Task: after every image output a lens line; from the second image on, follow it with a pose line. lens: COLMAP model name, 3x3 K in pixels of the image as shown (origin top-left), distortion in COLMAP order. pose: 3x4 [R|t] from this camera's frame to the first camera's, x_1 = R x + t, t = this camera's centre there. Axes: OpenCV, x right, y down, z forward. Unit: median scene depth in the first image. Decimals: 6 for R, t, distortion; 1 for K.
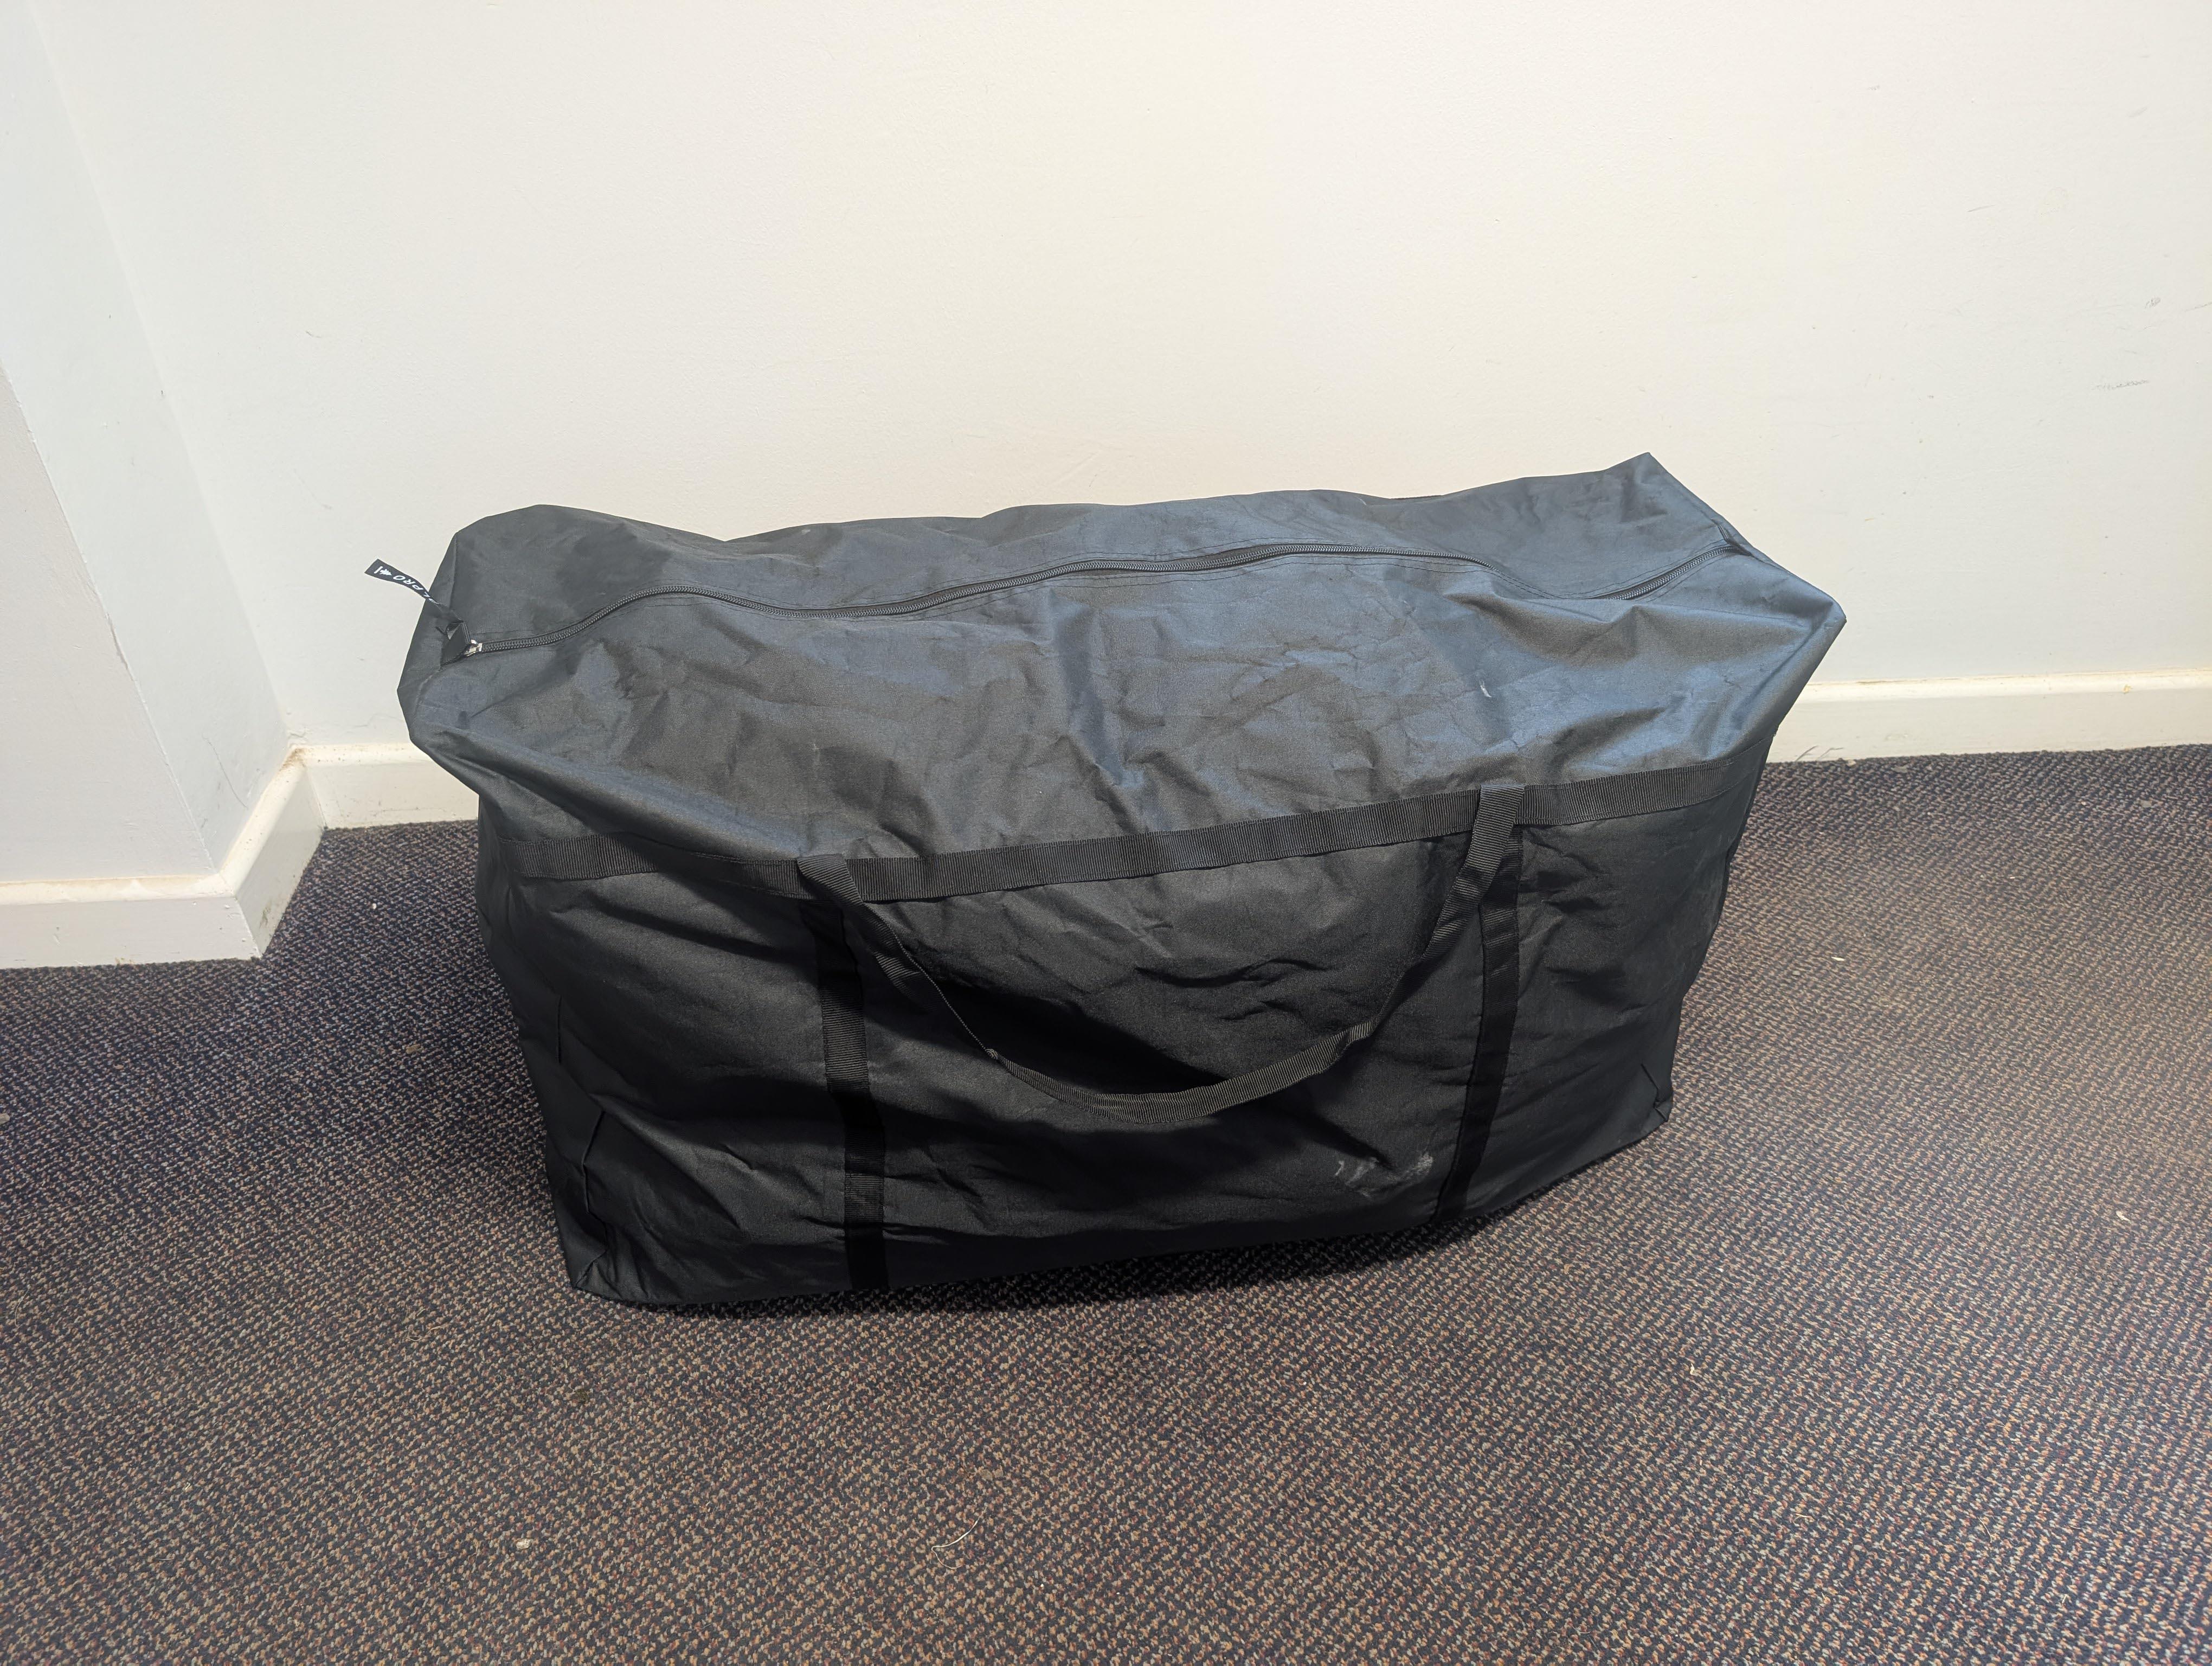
lens RADIAL K [[1535.4, 0, 1114.5], [0, 1535.4, 820.9], [0, 0, 1]] dist [0.004154, -0.008498]
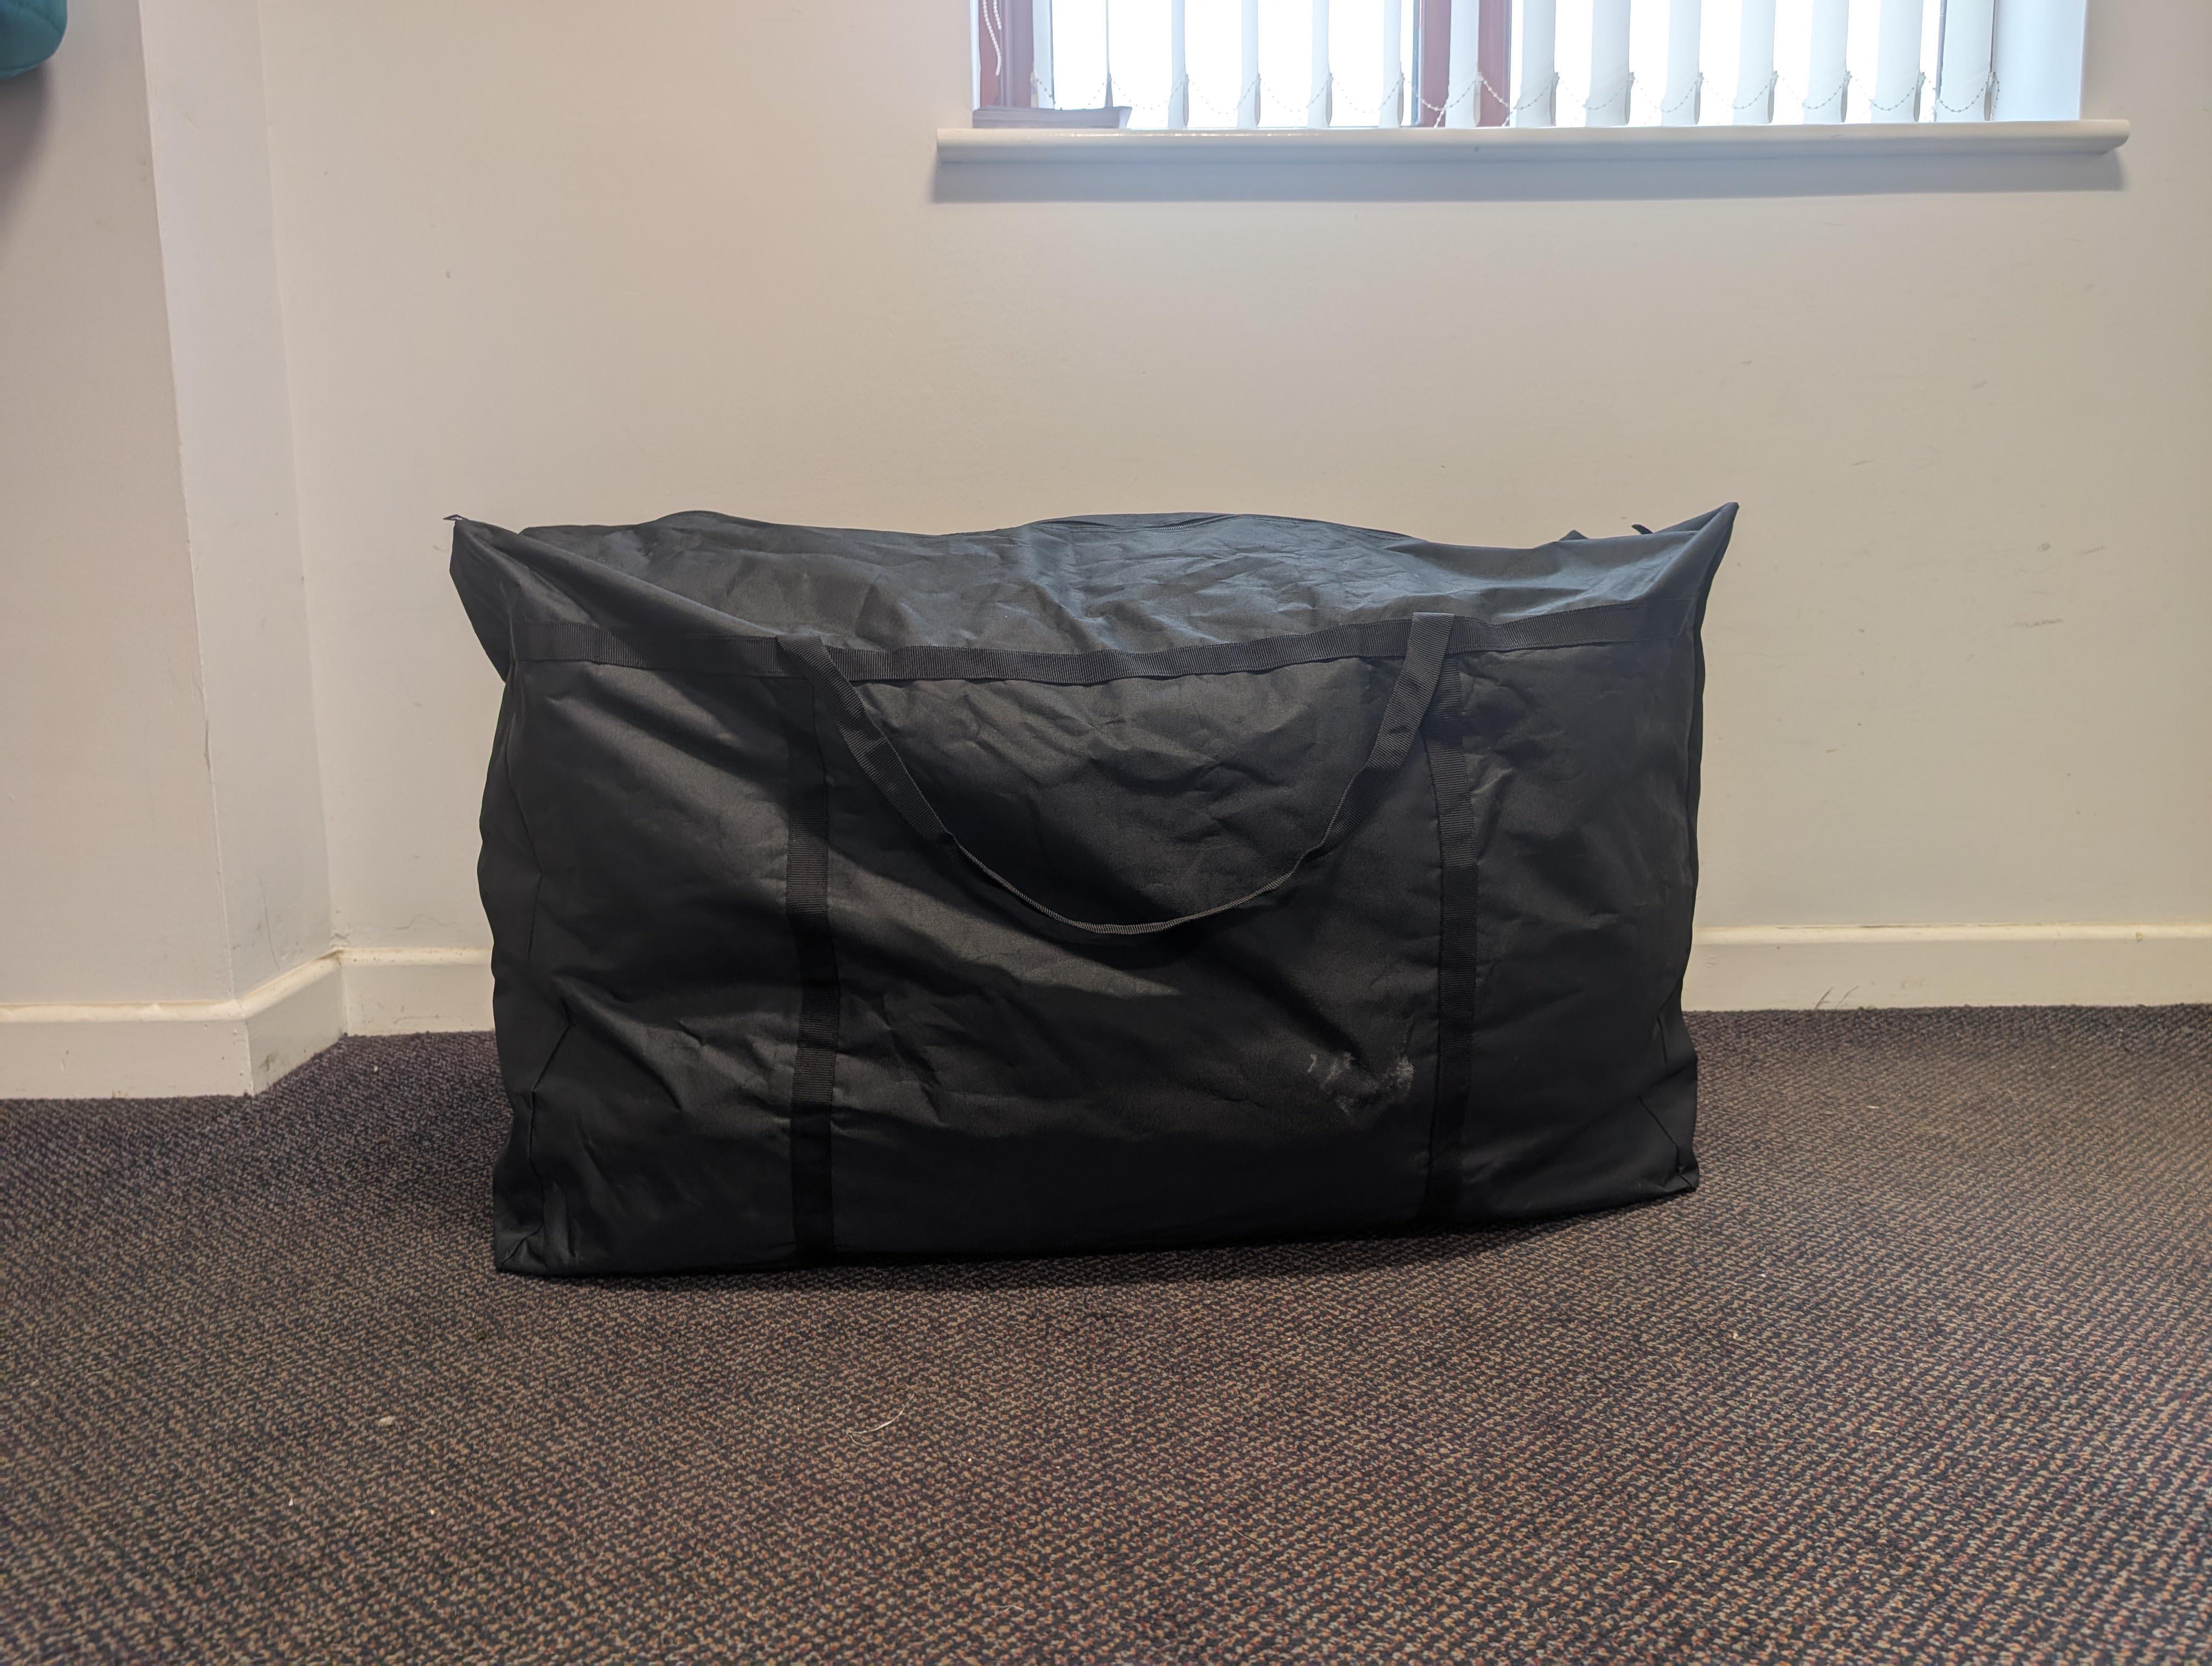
lens RADIAL K [[1535.4, 0, 1107.7], [0, 1535.4, 816.7], [0, 0, 1]] dist [0.004154, -0.008498]
pose [[0.998848, -0.002800, -0.047912, 0.065882], [-0.018913, 0.894545, -0.446577, 0.516997], [0.044109, 0.446968, 0.893462, 0.076566]]
